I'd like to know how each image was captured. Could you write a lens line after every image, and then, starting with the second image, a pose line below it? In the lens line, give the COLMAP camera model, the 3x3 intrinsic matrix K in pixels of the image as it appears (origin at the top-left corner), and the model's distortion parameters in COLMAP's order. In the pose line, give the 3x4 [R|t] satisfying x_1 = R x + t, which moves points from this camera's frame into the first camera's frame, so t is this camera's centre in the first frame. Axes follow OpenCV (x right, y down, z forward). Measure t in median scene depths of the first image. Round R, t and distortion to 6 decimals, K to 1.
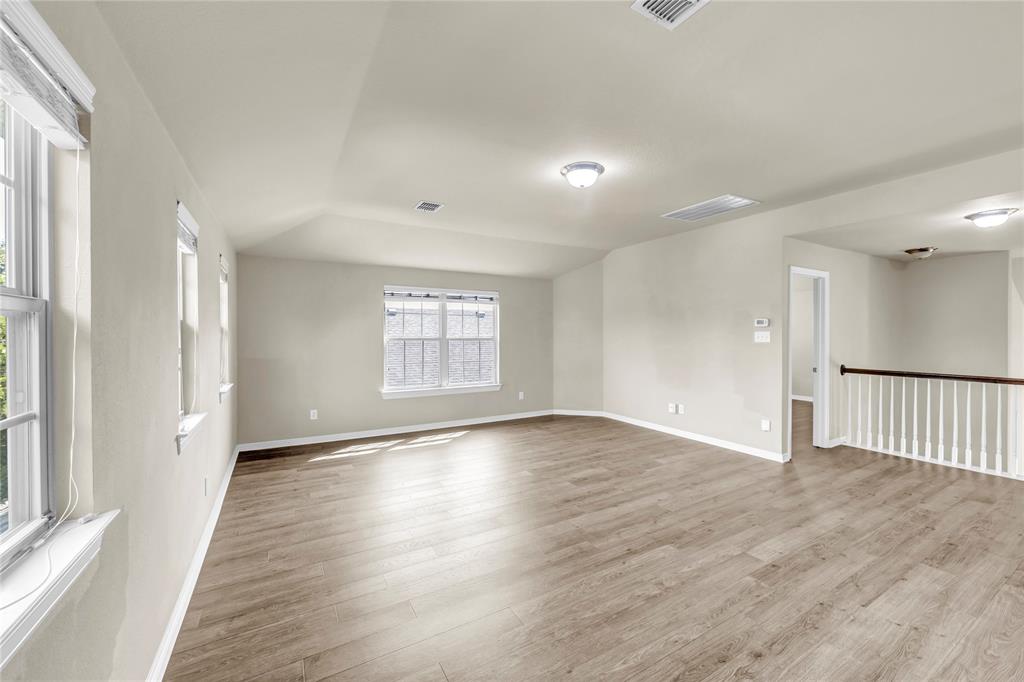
lens RADIAL K [[404.2, 0, 510.5], [0, 404.2, 336.2], [0, 0, 1]] dist [-0.000922, -0.000094]
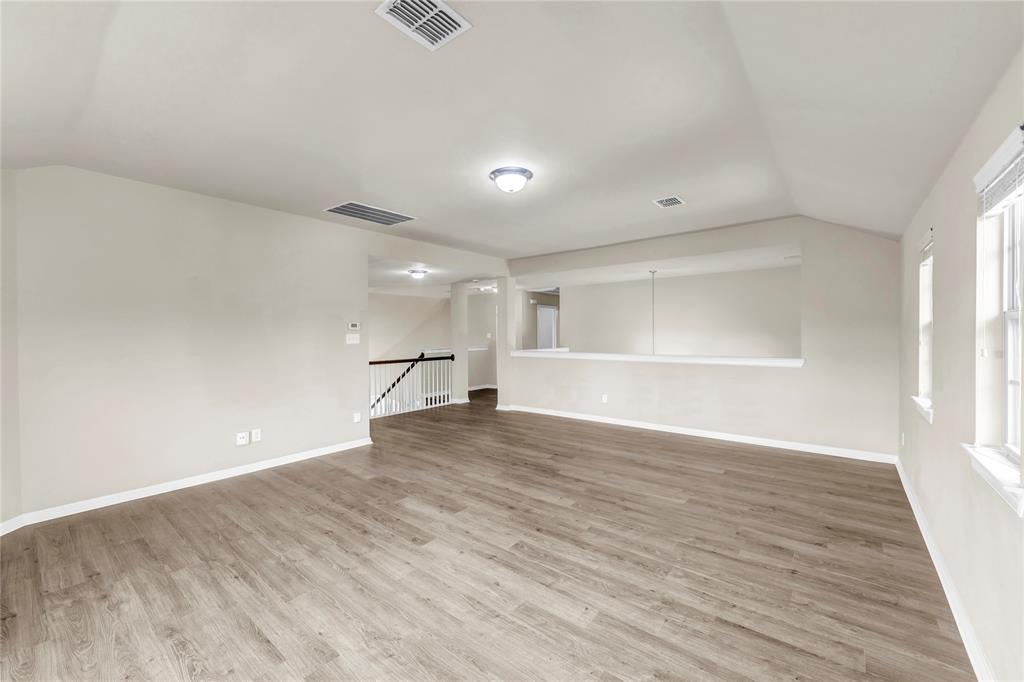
lens RADIAL K [[404.2, 0, 510.5], [0, 404.2, 336.2], [0, 0, 1]] dist [-0.000922, -0.000094]
pose [[-0.360612, -0.001861, 0.932714, -0.612244], [0.014291, 0.999870, 0.007520, -0.008228], [-0.932606, 0.016041, -0.360538, 1.079795]]
